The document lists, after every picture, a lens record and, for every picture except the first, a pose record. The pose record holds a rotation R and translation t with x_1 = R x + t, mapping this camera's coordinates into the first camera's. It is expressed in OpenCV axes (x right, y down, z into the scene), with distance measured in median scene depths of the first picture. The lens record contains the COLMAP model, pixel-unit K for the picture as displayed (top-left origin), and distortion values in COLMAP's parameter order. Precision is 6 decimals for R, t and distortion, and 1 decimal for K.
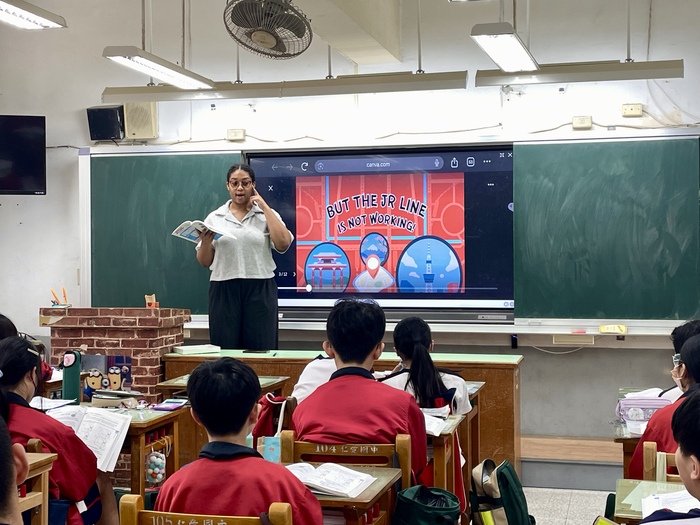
lens RADIAL K [[1073.4, 0, 350.0], [0, 1073.4, 262.5], [0, 0, 1]] dist [0.167578, -0.089792]
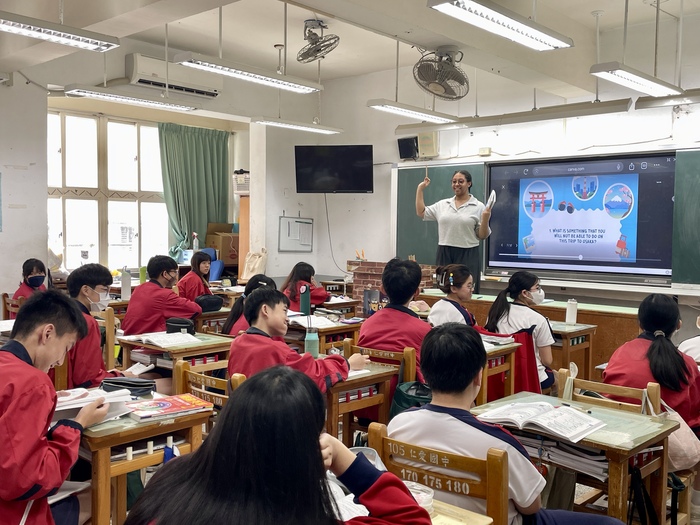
lens RADIAL K [[710.5, 0, 350.0], [0, 710.5, 262.5], [0, 0, 1]] dist [0.068793, -0.018846]
pose [[0.886868, 0.040500, -0.460244, 0.208511], [-0.025815, 0.998938, 0.038160, 0.003014], [0.461300, -0.021962, 0.886972, 0.031151]]
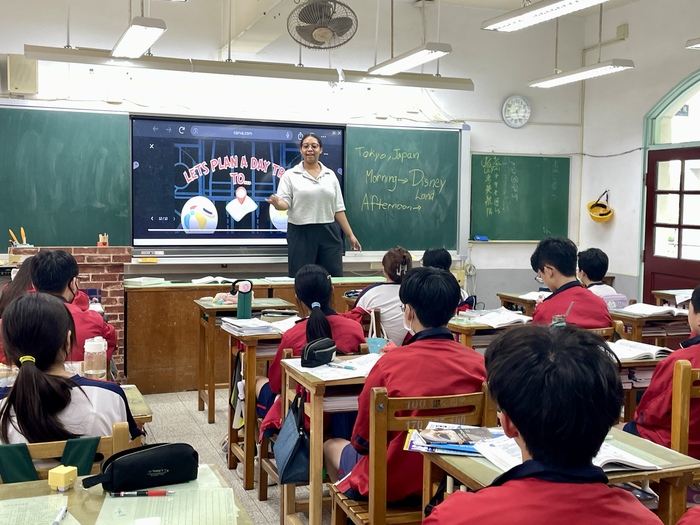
lens RADIAL K [[825.6, 0, 350.0], [0, 825.6, 262.5], [0, 0, 1]] dist [0.105211, -0.011636]
pose [[0.827564, -0.022537, 0.560919, -0.442687], [-0.011902, 0.998265, 0.057669, 0.004170], [-0.561246, -0.054401, 0.825859, 0.112345]]
